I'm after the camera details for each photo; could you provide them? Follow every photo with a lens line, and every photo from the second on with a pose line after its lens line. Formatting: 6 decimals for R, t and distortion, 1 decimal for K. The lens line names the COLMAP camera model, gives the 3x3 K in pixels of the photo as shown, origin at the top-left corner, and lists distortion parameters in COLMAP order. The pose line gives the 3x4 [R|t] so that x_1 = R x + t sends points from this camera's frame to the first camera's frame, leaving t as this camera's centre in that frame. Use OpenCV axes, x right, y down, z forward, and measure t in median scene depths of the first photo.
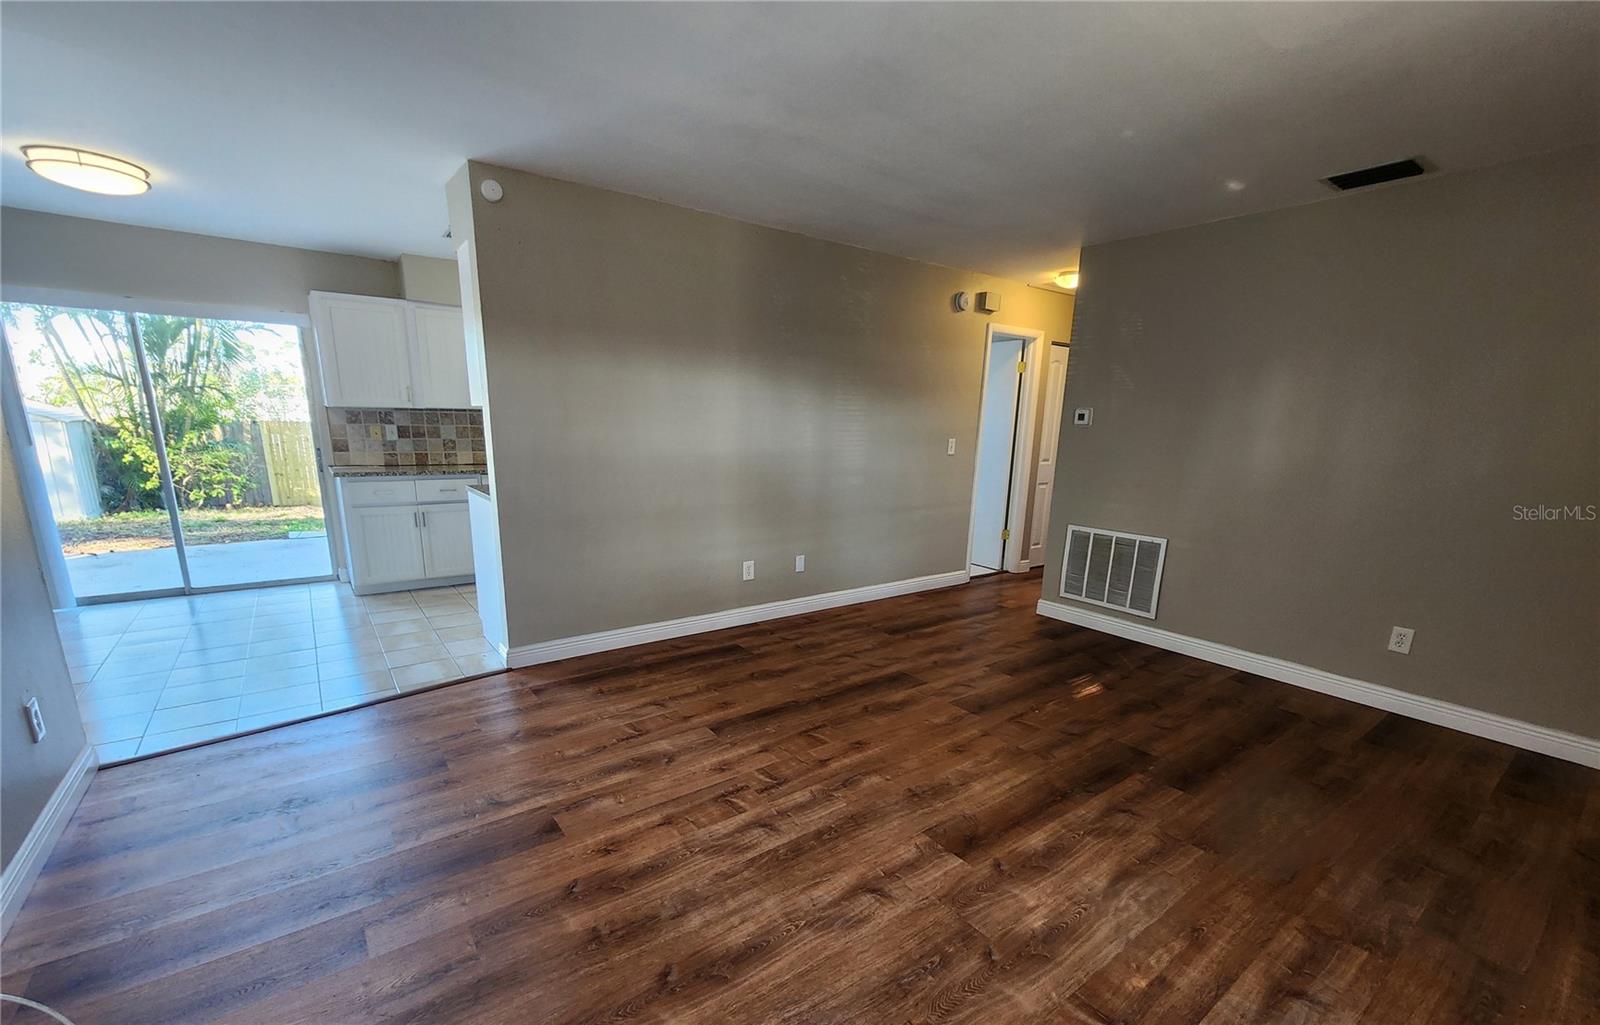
lens RADIAL K [[666.2, 0, 805.3], [0, 666.2, 582.9], [0, 0, 1]] dist [-0.000813, 0.000041]
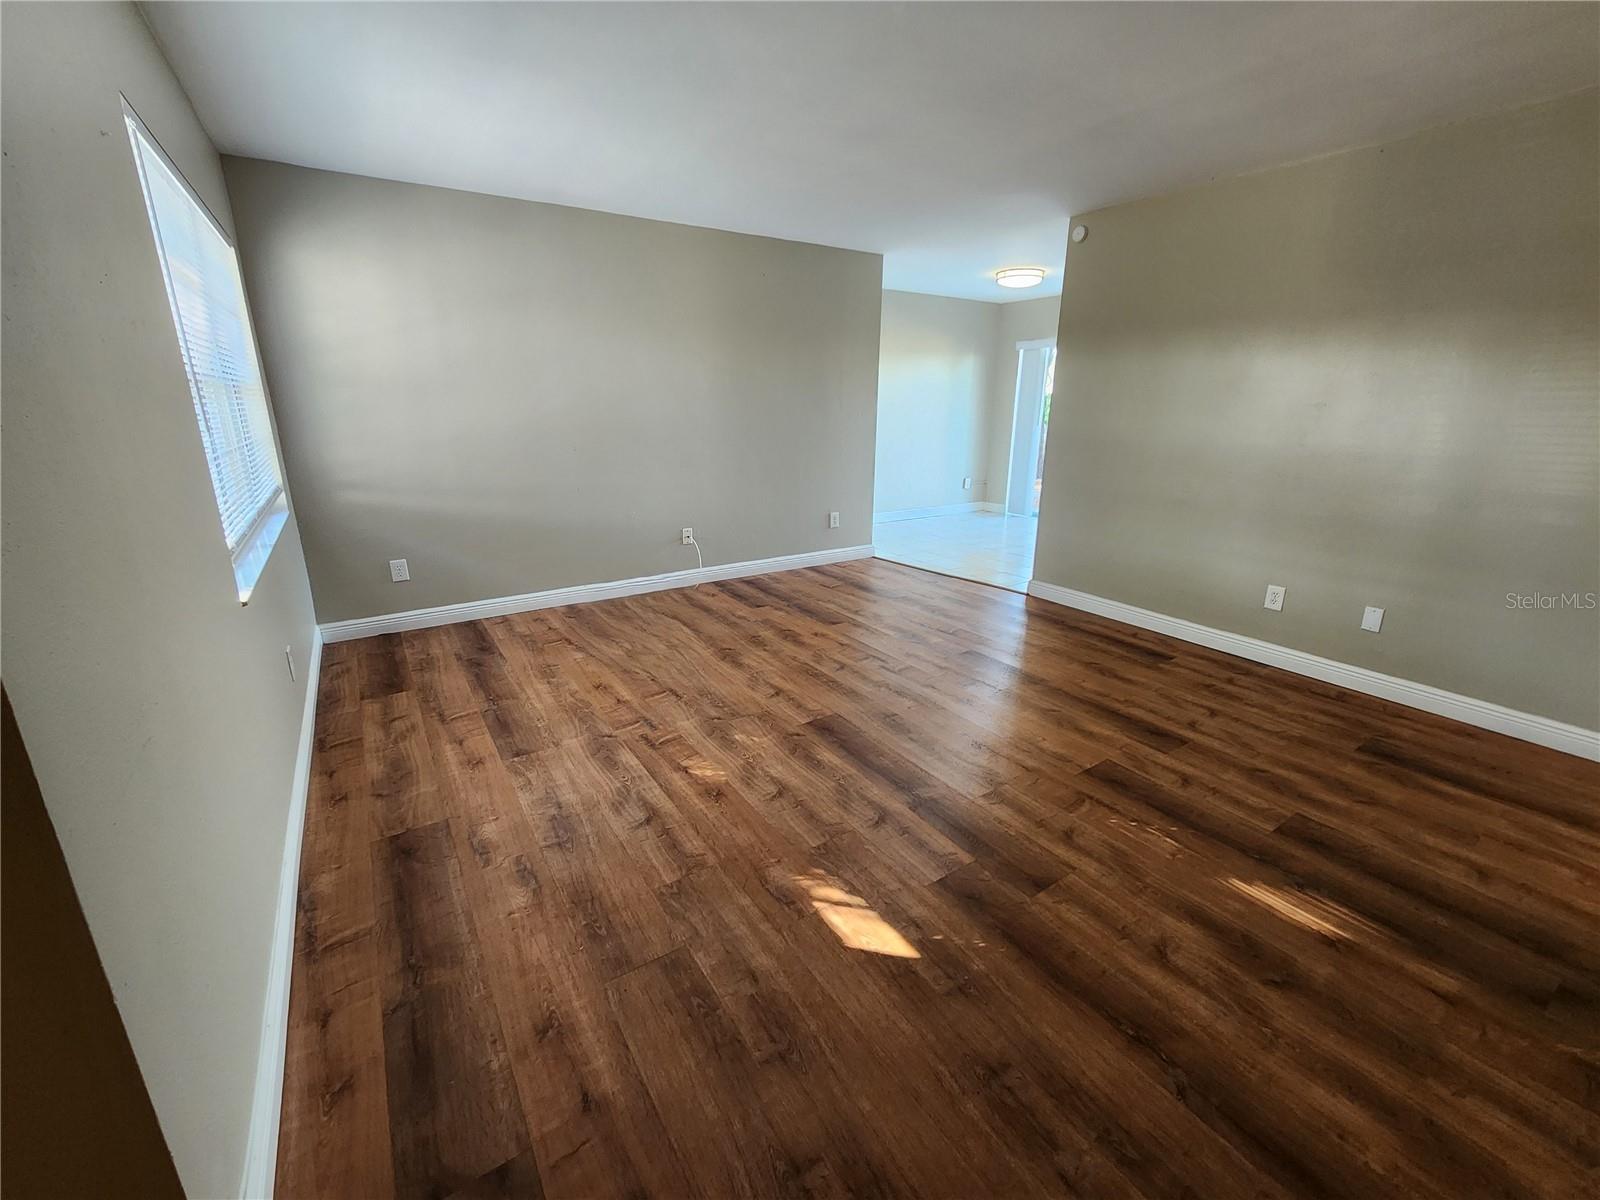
lens RADIAL K [[662.9, 0, 802.4], [0, 662.9, 595.9], [0, 0, 1]] dist [-0.000168, 0.000480]
pose [[-0.058431, 0.265653, -0.962296, 1.033218], [-0.248745, 0.929666, 0.271749, -0.138864], [0.966805, 0.255245, 0.011759, 0.635566]]
